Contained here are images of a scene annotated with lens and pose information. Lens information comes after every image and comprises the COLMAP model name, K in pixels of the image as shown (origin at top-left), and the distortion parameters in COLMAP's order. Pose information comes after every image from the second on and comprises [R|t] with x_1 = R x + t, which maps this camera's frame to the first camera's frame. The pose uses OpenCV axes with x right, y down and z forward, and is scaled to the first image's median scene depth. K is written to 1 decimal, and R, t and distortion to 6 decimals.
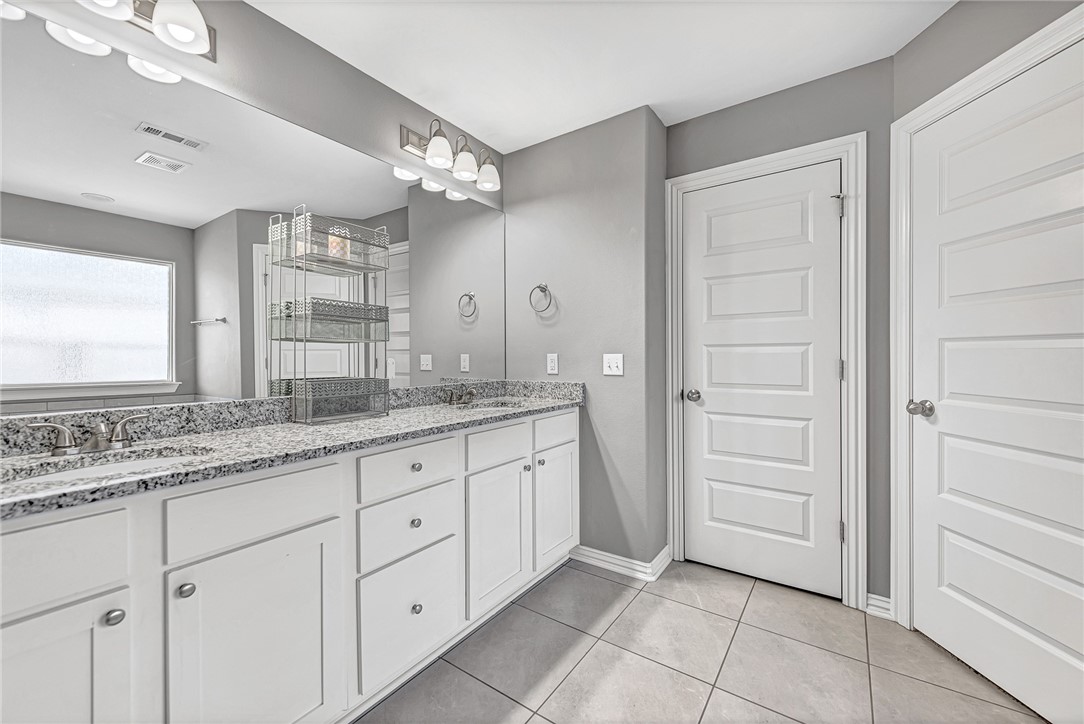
lens RADIAL K [[435.1, 0, 541.7], [0, 435.1, 356.2], [0, 0, 1]] dist [0.013444, -0.003977]
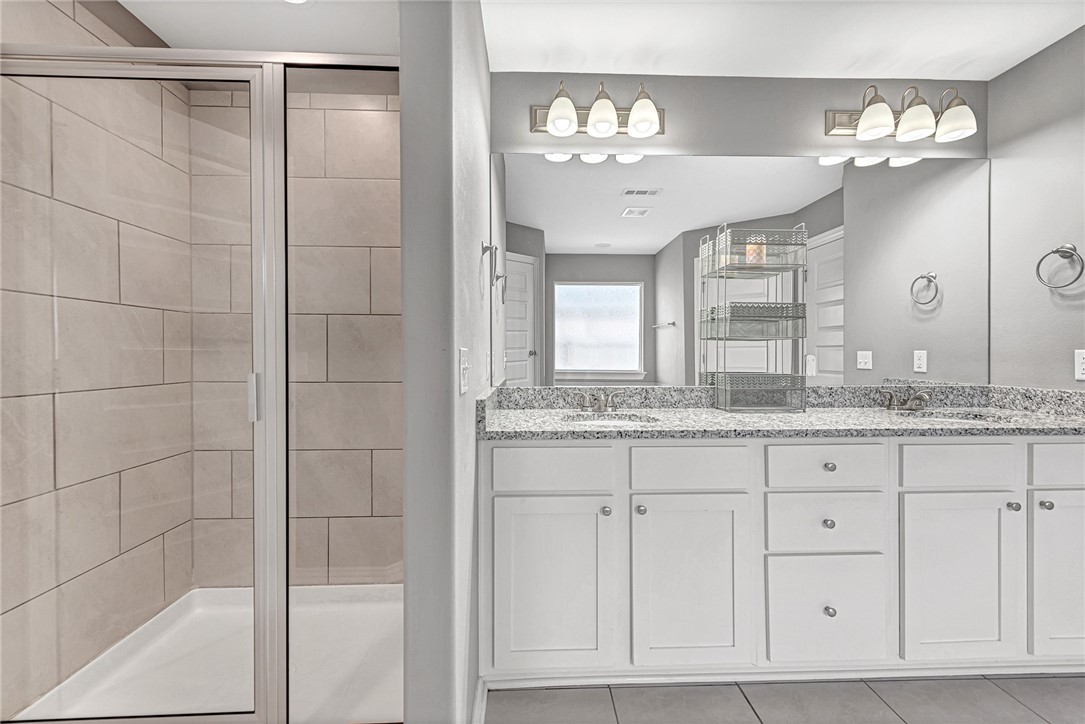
lens RADIAL K [[435.5, 0, 541.6], [0, 435.5, 356.3], [0, 0, 1]] dist [0.013444, -0.003977]
pose [[0.596706, 0.008227, -0.802418, 0.090883], [-0.001717, 0.999958, 0.008975, -0.000395], [0.802458, -0.003977, 0.596695, -0.081174]]
